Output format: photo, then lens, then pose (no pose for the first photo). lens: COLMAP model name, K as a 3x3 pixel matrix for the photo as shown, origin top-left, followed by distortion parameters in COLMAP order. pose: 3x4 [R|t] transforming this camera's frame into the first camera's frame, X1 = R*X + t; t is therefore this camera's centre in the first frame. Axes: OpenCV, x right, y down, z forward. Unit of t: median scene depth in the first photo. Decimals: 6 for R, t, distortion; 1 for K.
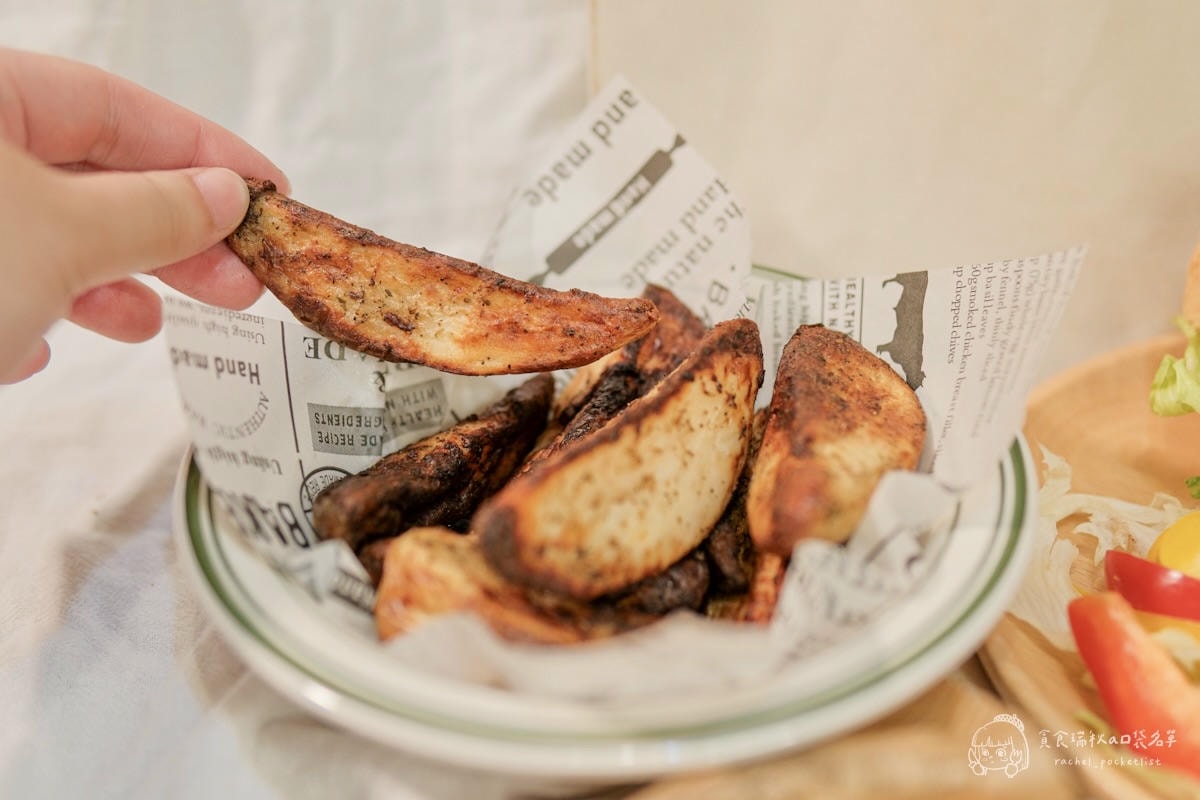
lens RADIAL K [[1739.0, 0, 589.5], [0, 1739.0, 401.6], [0, 0, 1]] dist [-0.003299, -0.023763]
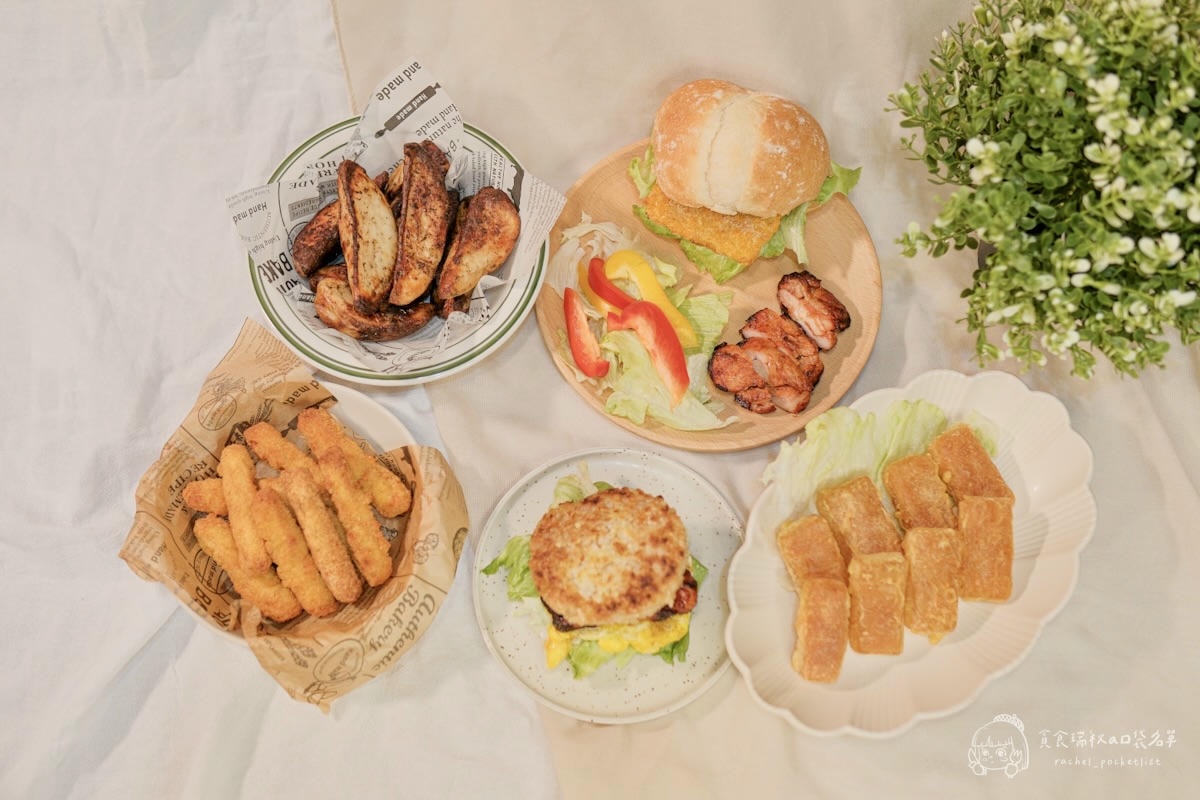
lens RADIAL K [[1564.4, 0, 600.0], [0, 1564.4, 400.0], [0, 0, 1]] dist [-0.005515, 0.018929]
pose [[0.998119, 0.059804, 0.013474, 0.294475], [-0.056373, 0.809060, 0.585016, -1.165662], [0.024085, -0.584675, 0.810910, -1.088478]]
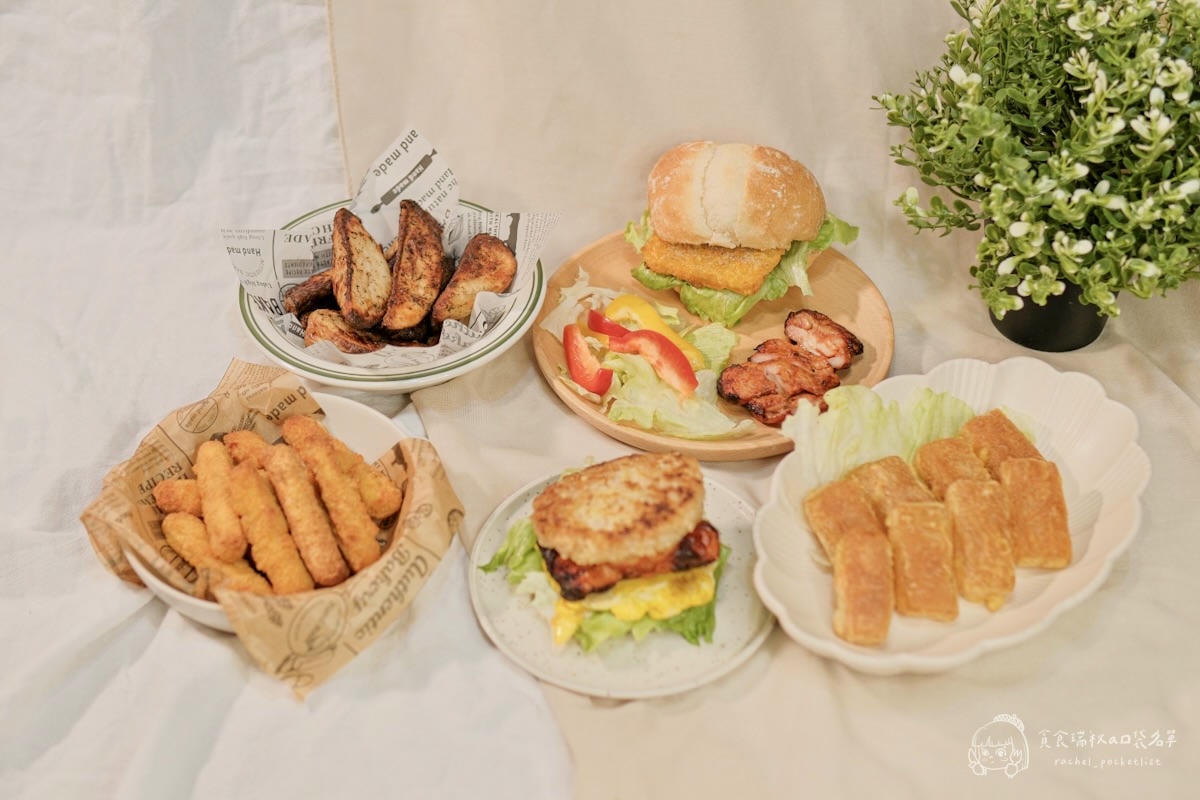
lens RADIAL K [[1739.0, 0, 589.5], [0, 1739.0, 401.6], [0, 0, 1]] dist [-0.003299, -0.023763]
pose [[0.999658, 0.022233, -0.013788, 0.338208], [-0.020114, 0.990176, 0.138370, -0.156611], [0.016729, -0.138045, 0.990285, -1.603712]]
